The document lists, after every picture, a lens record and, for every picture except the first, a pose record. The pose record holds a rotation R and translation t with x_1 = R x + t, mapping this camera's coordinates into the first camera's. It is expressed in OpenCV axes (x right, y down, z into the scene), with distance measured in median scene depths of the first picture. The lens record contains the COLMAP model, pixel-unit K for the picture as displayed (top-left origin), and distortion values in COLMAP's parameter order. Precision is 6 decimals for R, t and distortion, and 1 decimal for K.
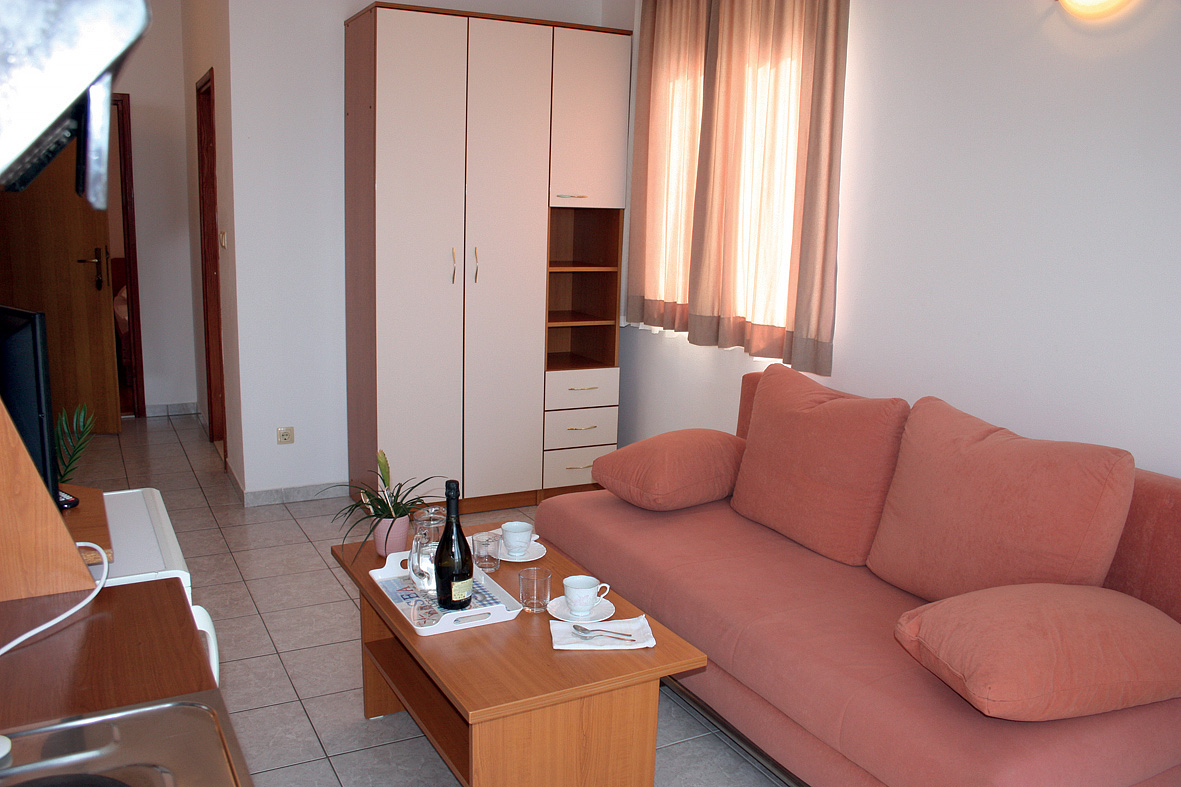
lens RADIAL K [[976.2, 0, 590.5], [0, 976.2, 393.5], [0, 0, 1]] dist [-0.156538, 0.140940]
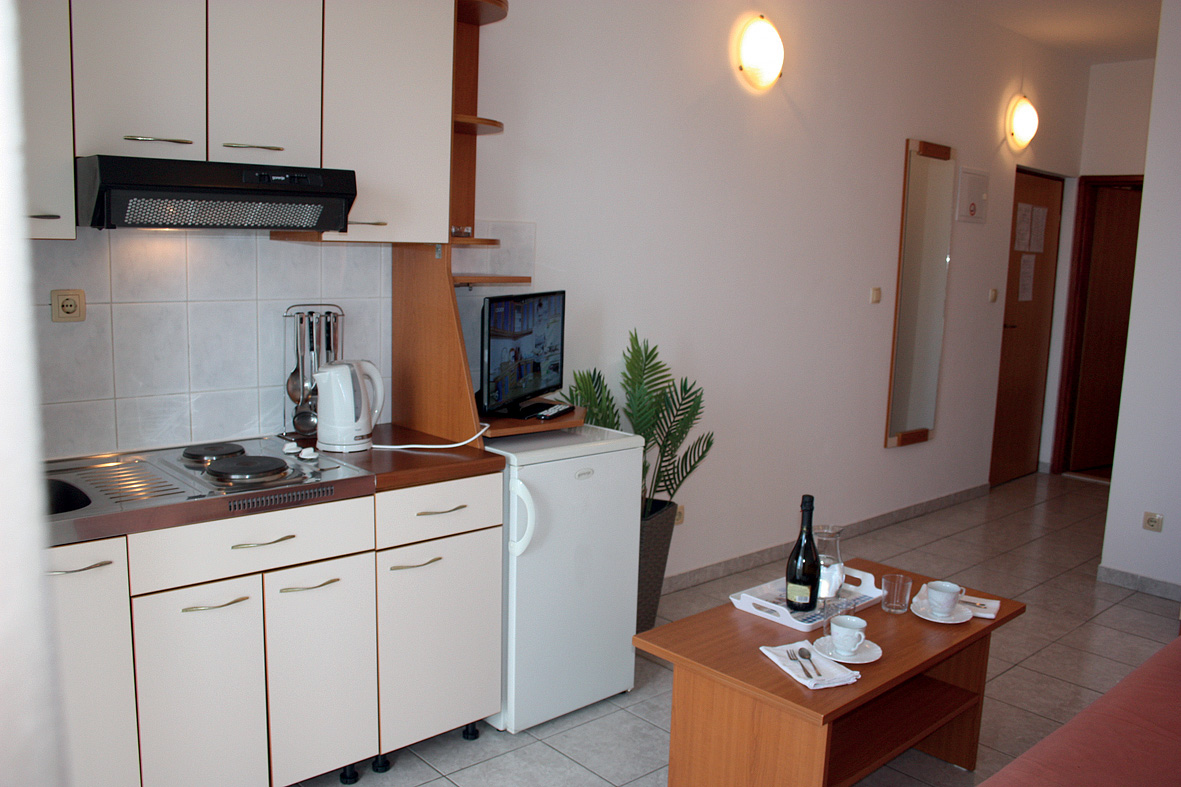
lens RADIAL K [[984.6, 0, 590.5], [0, 984.6, 393.5], [0, 0, 1]] dist [-0.165346, 0.149387]
pose [[0.239150, 0.124629, -0.962951, 0.435526], [-0.216799, 0.973546, 0.072158, -0.026538], [0.946470, 0.191510, 0.259843, 0.216413]]
